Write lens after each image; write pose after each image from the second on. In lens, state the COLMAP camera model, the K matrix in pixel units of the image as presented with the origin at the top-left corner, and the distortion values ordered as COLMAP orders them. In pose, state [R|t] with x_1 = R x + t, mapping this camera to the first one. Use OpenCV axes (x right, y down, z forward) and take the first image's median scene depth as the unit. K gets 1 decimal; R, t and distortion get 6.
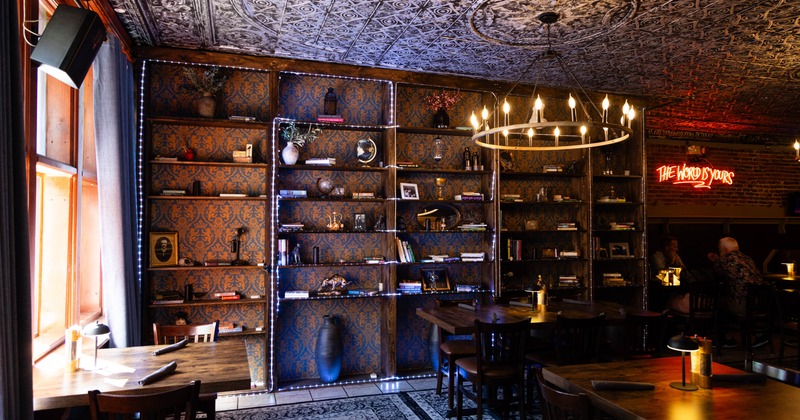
lens RADIAL K [[540.8, 0, 400.7], [0, 540.8, 214.3], [0, 0, 1]] dist [0.007786, 0.000259]
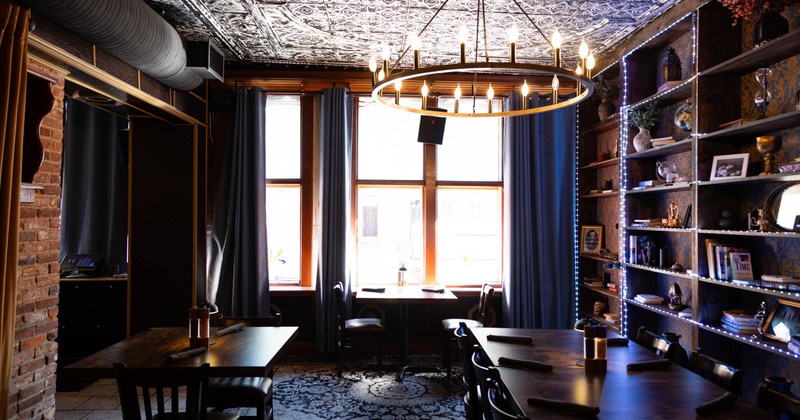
lens RADIAL K [[540.8, 0, 400.7], [0, 540.8, 208.0], [0, 0, 1]] dist [0.007786, 0.000259]
pose [[-0.277457, -0.018757, -0.960555, 0.757677], [0.008835, 0.999717, -0.022074, 0.015195], [0.960697, -0.014611, -0.277213, 0.851679]]
